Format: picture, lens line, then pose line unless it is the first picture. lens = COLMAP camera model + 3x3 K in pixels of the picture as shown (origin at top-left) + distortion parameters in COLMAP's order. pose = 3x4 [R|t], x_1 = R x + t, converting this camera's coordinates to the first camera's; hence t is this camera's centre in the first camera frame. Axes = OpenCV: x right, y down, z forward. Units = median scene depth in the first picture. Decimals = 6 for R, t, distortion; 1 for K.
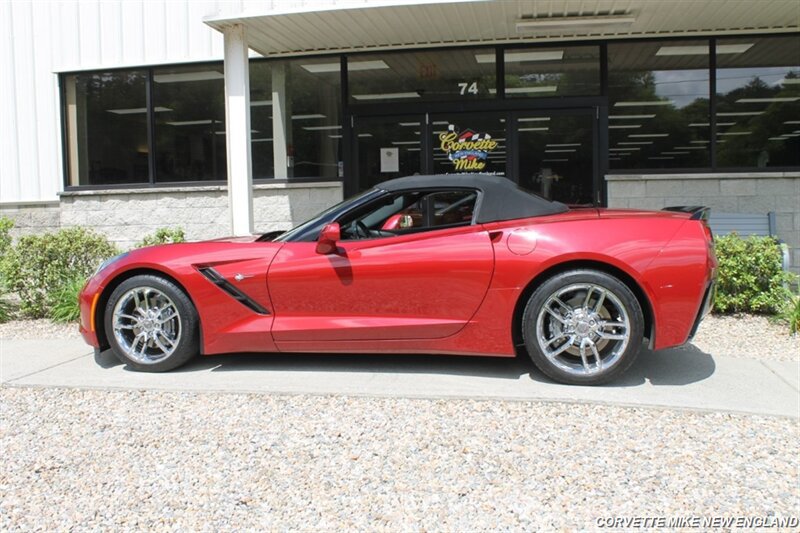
lens RADIAL K [[773.3, 0, 396.3], [0, 773.3, 249.5], [0, 0, 1]] dist [-0.093939, 0.000000]
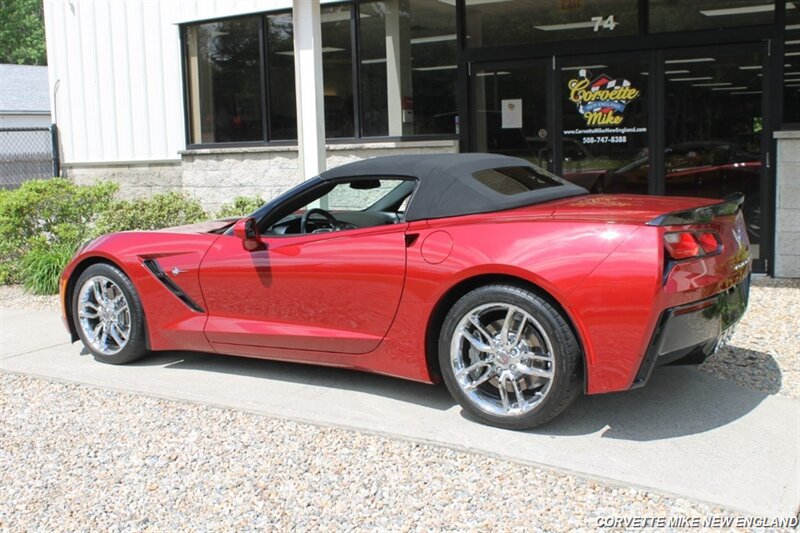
lens RADIAL K [[884.4, 0, 401.1], [0, 884.4, 268.6], [0, 0, 1]] dist [-0.065028, 0.000000]
pose [[0.939431, 0.042701, -0.340068, 0.216237], [-0.012244, 0.995757, 0.091208, -0.035176], [0.342519, -0.081519, 0.935967, 0.051239]]
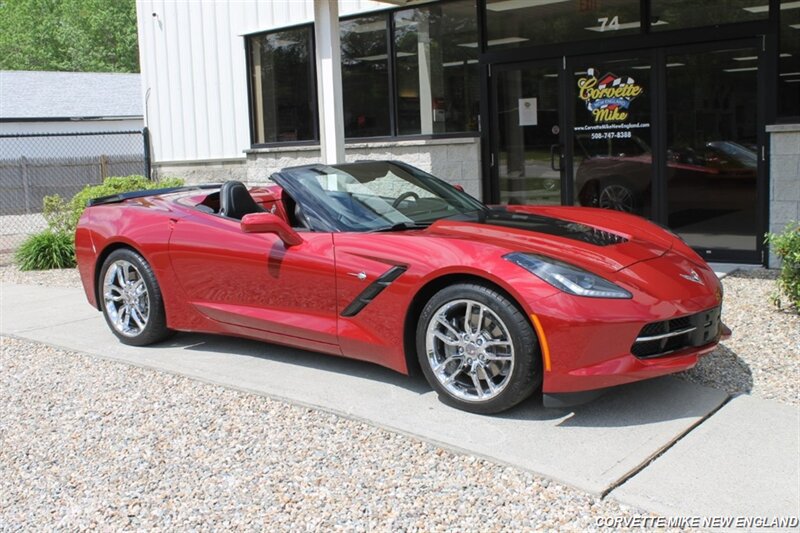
lens RADIAL K [[836.7, 0, 403.9], [0, 836.7, 264.0], [0, 0, 1]] dist [-0.071212, 0.000000]
pose [[0.877570, 0.053408, -0.476465, 0.340265], [-0.007526, 0.995188, 0.097692, -0.035021], [0.479390, -0.082146, 0.873749, 0.082285]]
